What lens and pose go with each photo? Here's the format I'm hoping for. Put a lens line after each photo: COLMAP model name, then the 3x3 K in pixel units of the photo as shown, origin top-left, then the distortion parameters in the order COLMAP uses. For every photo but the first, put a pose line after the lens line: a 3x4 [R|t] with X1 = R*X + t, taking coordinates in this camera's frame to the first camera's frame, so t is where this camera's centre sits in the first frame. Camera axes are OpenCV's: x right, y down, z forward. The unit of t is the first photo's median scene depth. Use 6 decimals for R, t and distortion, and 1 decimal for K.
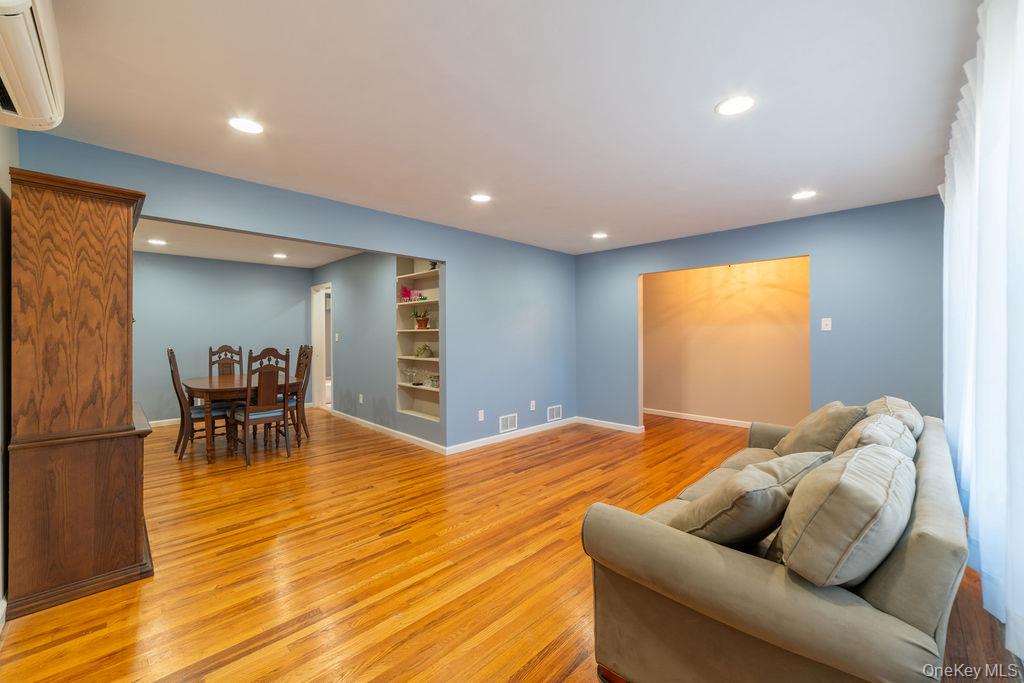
lens RADIAL K [[398.1, 0, 508.1], [0, 398.1, 341.2], [0, 0, 1]] dist [-0.002725, -0.000248]
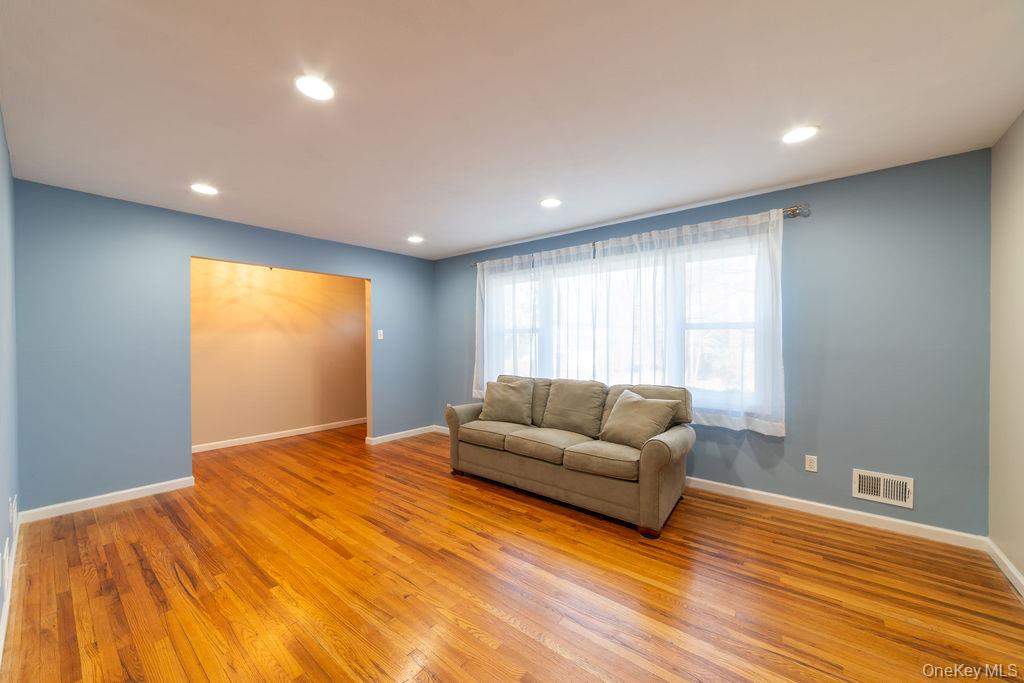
lens RADIAL K [[398.1, 0, 508.1], [0, 398.1, 341.2], [0, 0, 1]] dist [-0.002725, -0.000248]
pose [[-0.093105, 0.003812, 0.995649, -0.537654], [0.017351, 0.999847, -0.002205, -0.010859], [-0.995505, 0.017070, -0.093157, 0.665825]]
